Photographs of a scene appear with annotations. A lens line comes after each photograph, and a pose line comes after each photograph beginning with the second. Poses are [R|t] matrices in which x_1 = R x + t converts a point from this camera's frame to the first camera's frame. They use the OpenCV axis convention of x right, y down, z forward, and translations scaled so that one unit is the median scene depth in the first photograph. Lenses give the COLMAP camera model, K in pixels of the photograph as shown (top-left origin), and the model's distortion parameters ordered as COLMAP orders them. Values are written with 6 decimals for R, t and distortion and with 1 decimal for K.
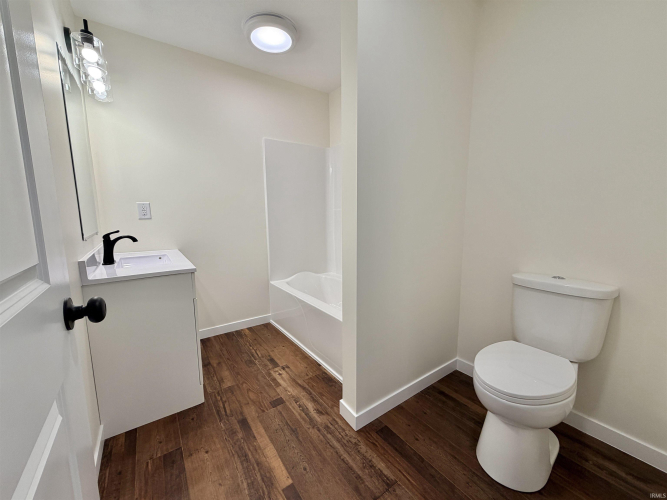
lens RADIAL K [[267.1, 0, 334.0], [0, 267.1, 248.8], [0, 0, 1]] dist [-0.001104, 0.000235]
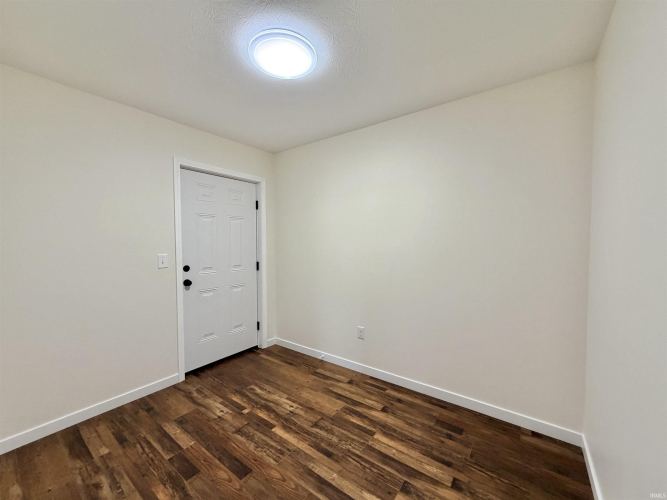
lens RADIAL K [[267.1, 0, 333.5], [0, 267.1, 249.1], [0, 0, 1]] dist [-0.001104, 0.000235]
pose [[-0.954787, 0.002053, -0.297282, -0.044411], [-0.040722, 0.989648, 0.137620, -0.415816], [0.294487, 0.143503, -0.944820, 2.404480]]
